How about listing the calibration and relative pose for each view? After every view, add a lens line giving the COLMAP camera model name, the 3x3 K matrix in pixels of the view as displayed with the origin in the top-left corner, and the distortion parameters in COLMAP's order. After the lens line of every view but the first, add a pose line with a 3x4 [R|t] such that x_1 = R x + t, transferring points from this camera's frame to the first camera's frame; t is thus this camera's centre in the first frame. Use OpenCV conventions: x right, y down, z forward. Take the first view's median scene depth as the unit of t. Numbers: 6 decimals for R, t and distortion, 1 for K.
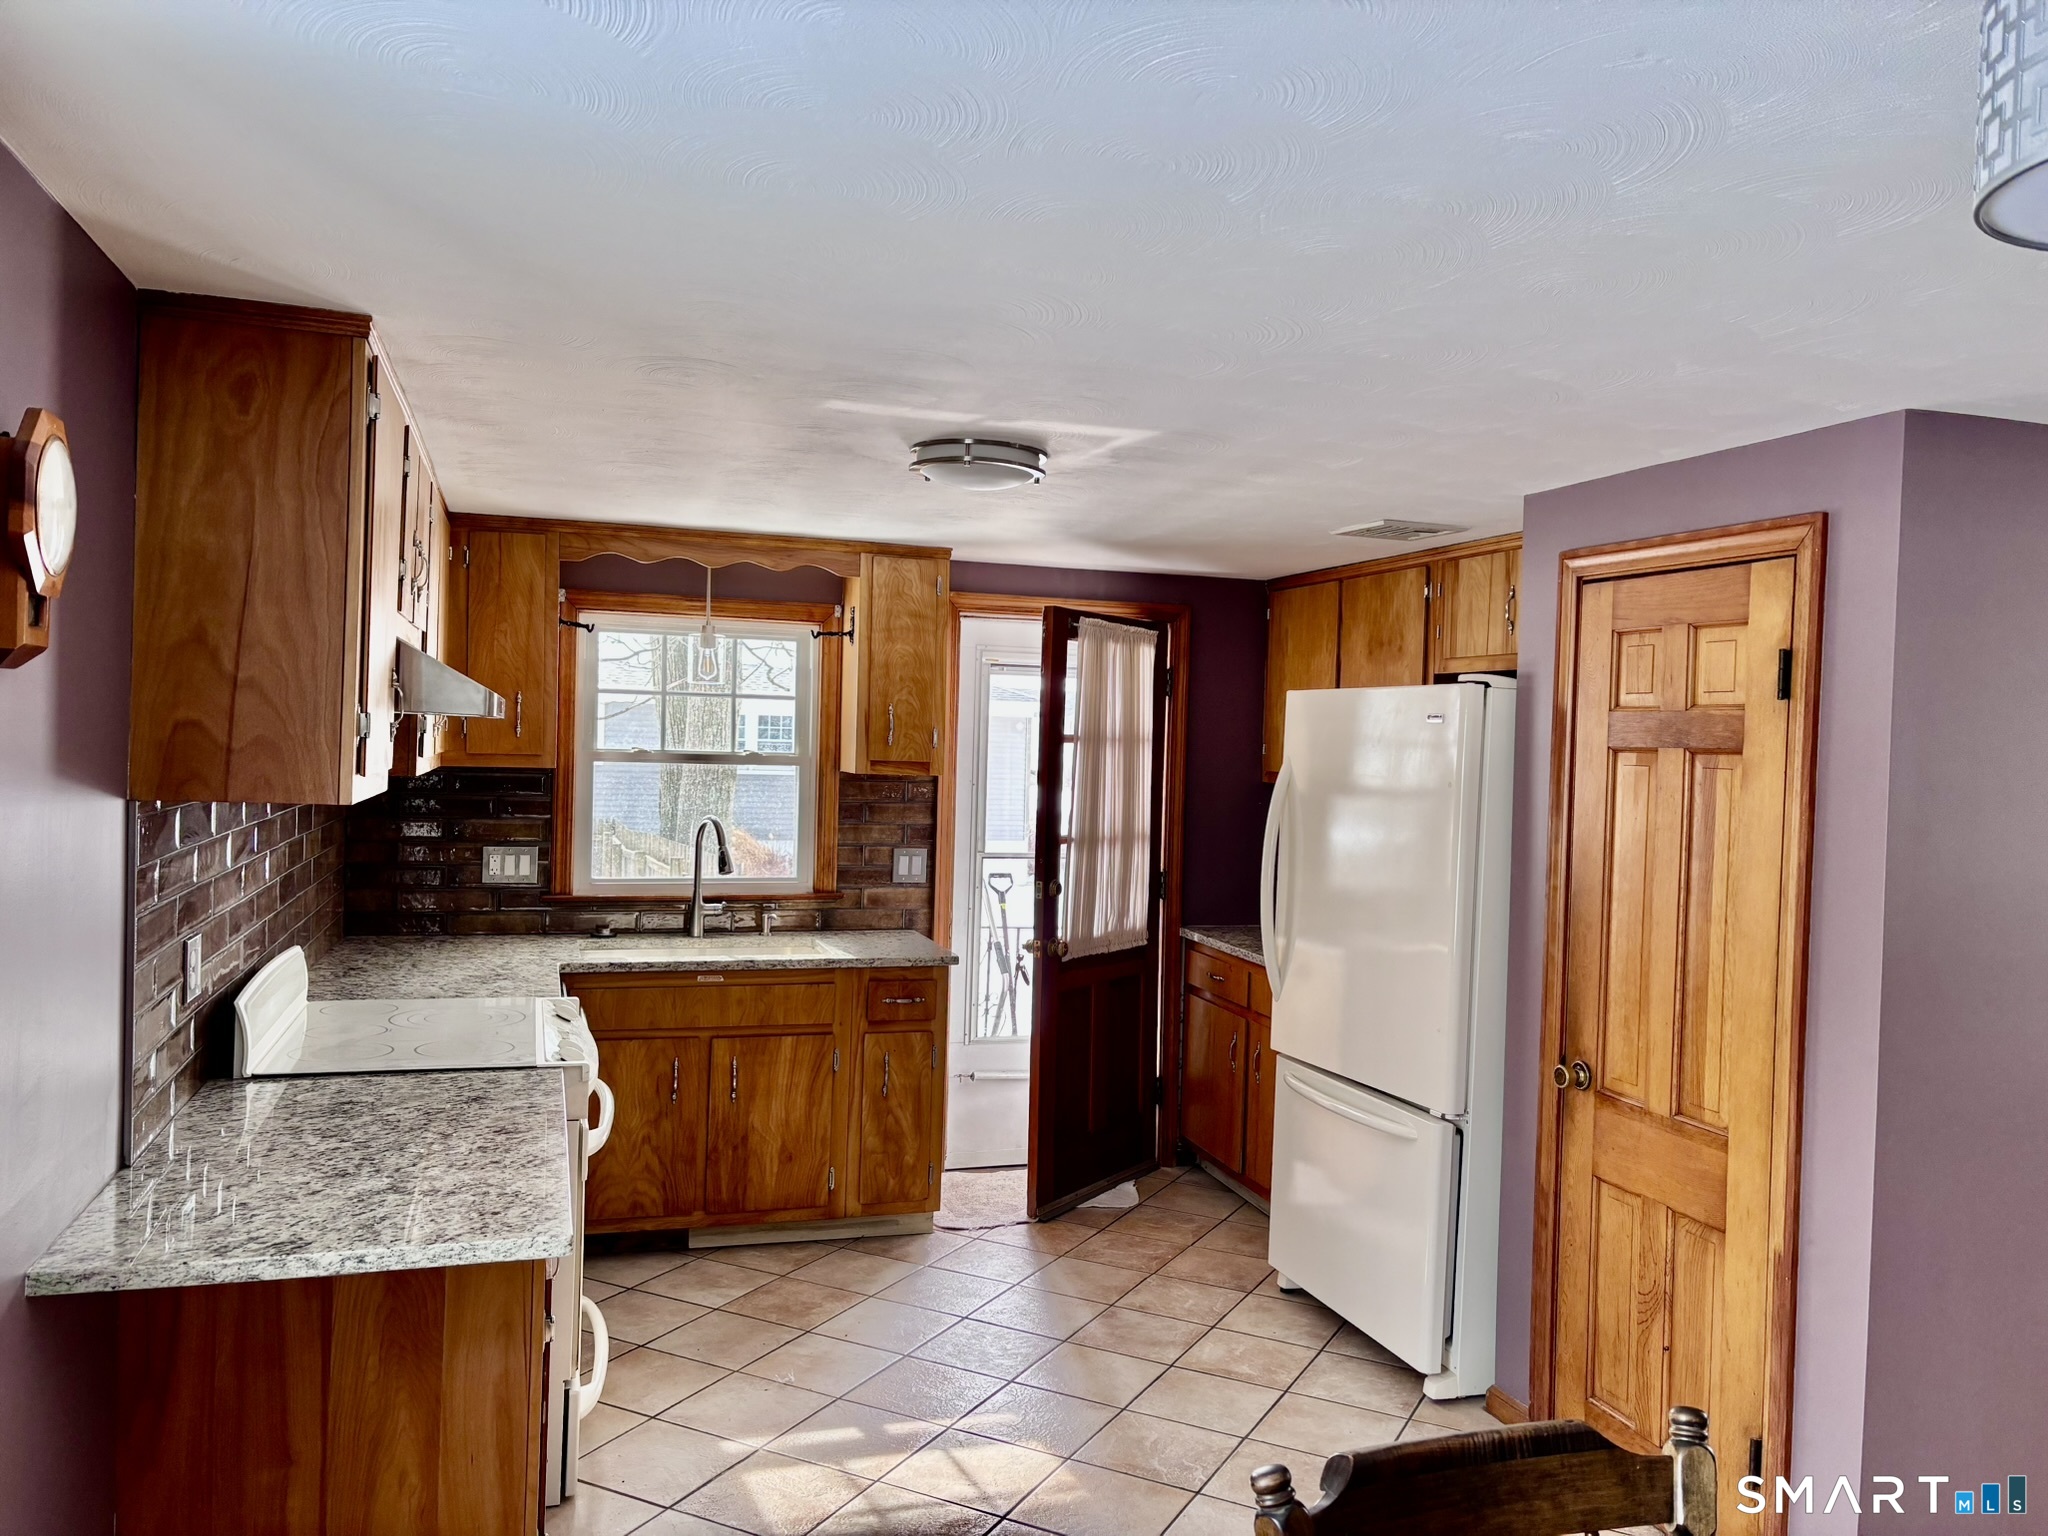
lens RADIAL K [[1537.3, 0, 1033.1], [0, 1537.3, 761.6], [0, 0, 1]] dist [0.049425, -0.047732]
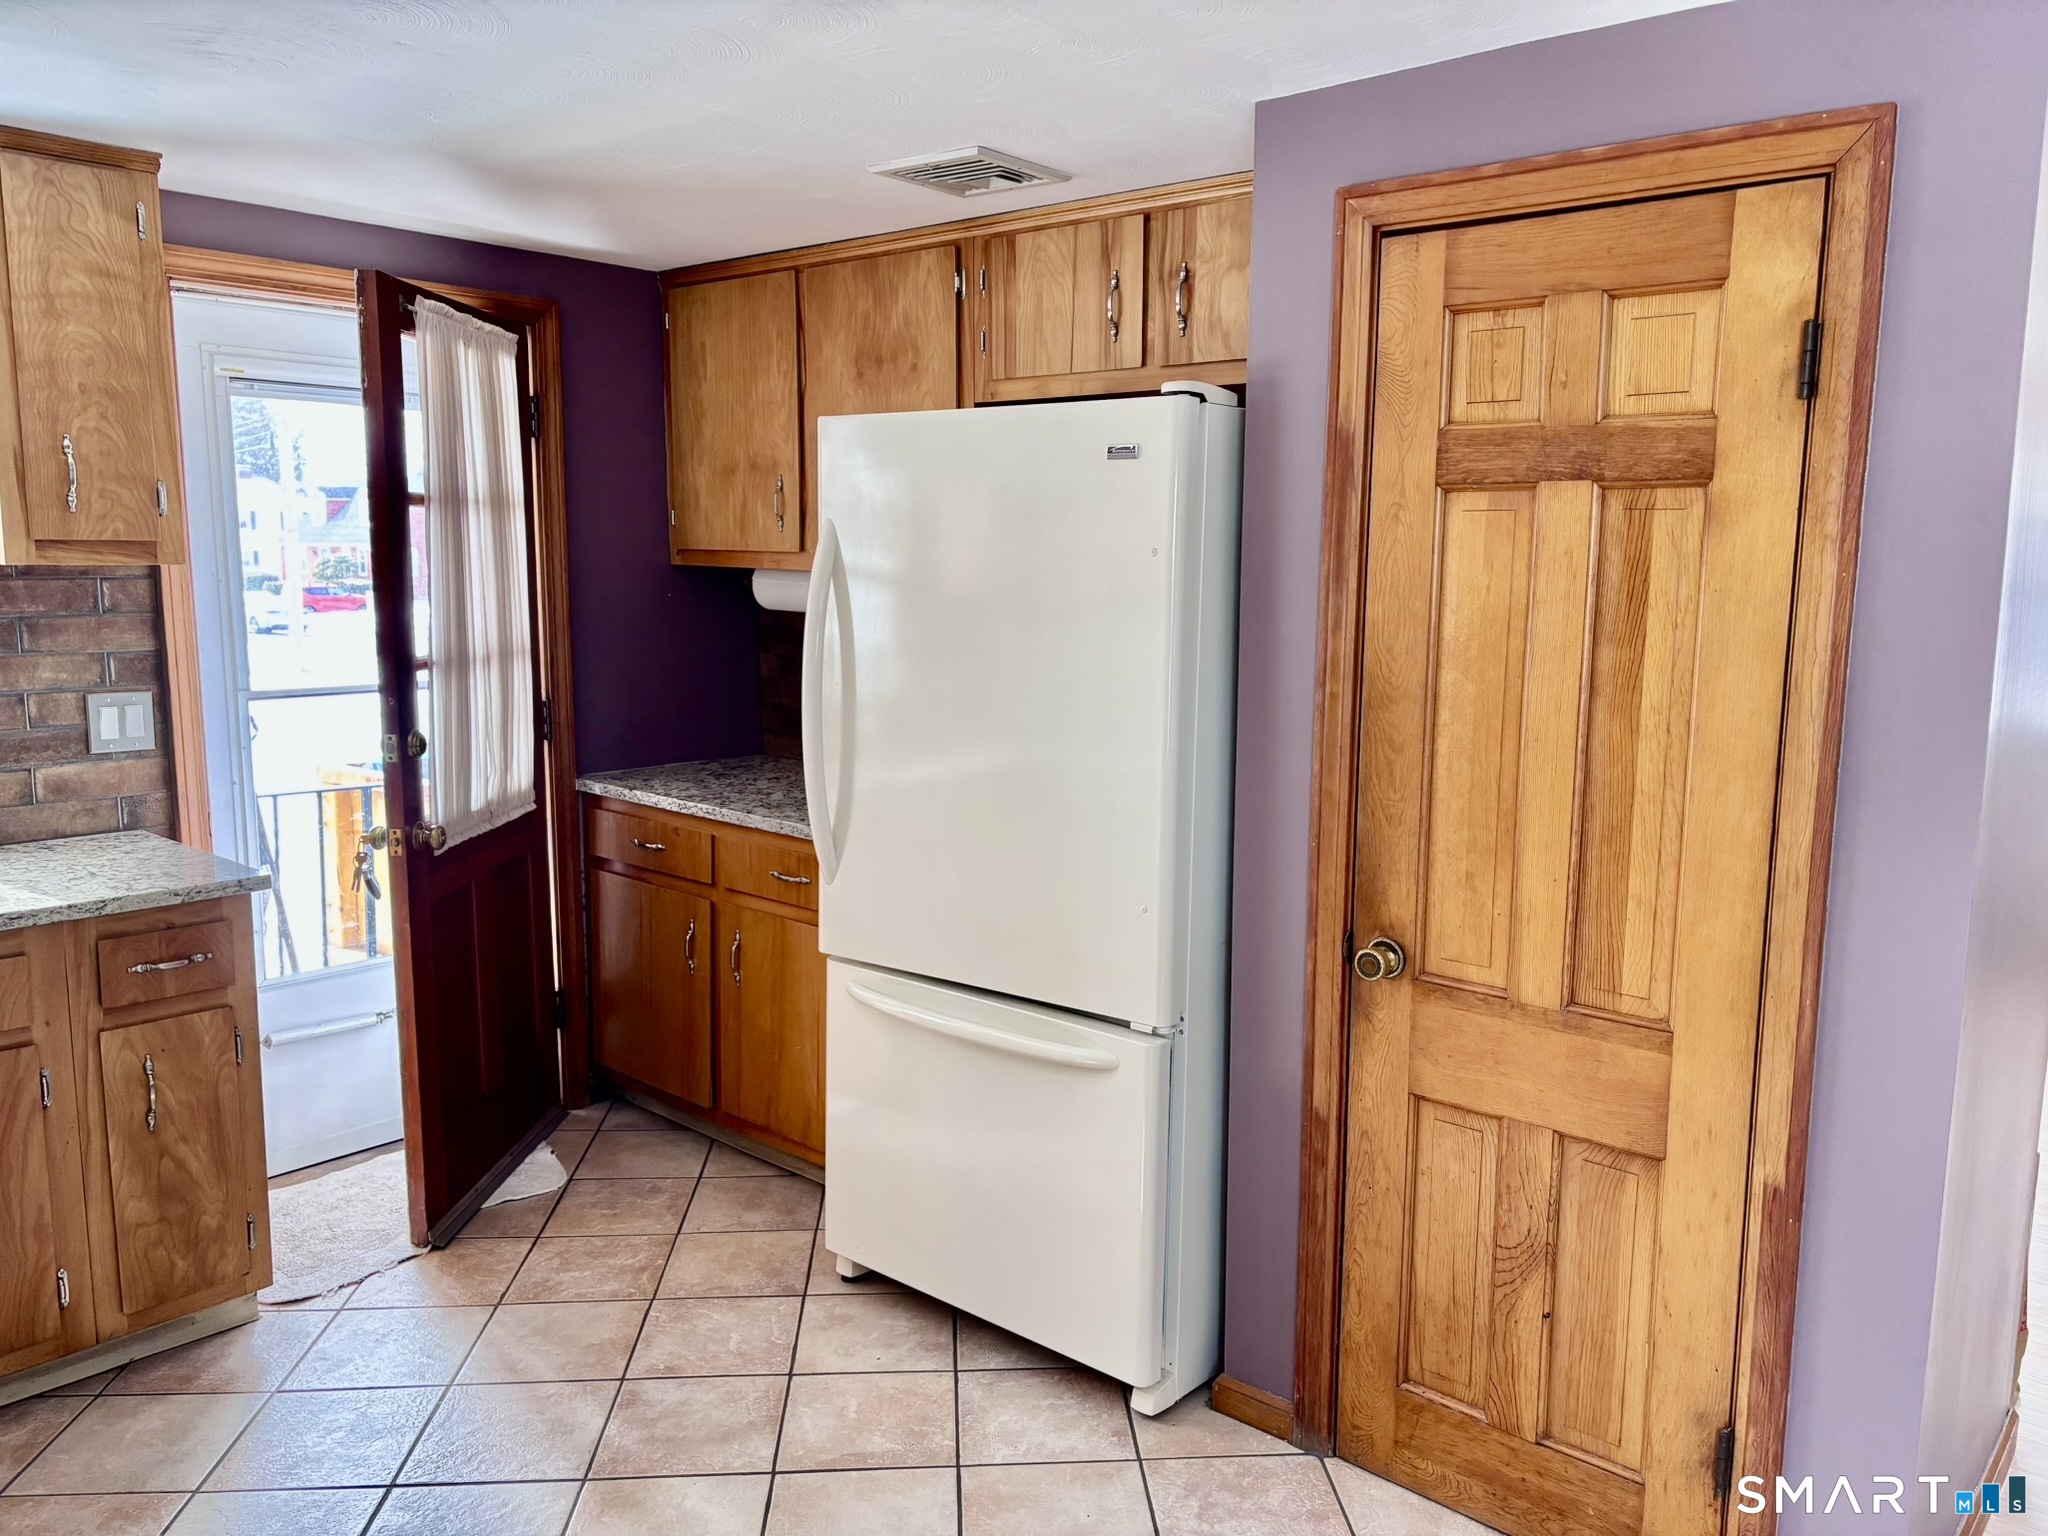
lens RADIAL K [[1537.3, 0, 1037.4], [0, 1537.3, 774.0], [0, 0, 1]] dist [0.049425, -0.047732]
pose [[0.856648, -0.097973, 0.506514, -0.097235], [0.024005, 0.988308, 0.150567, 0.006925], [-0.515343, -0.116824, 0.848984, 0.363632]]
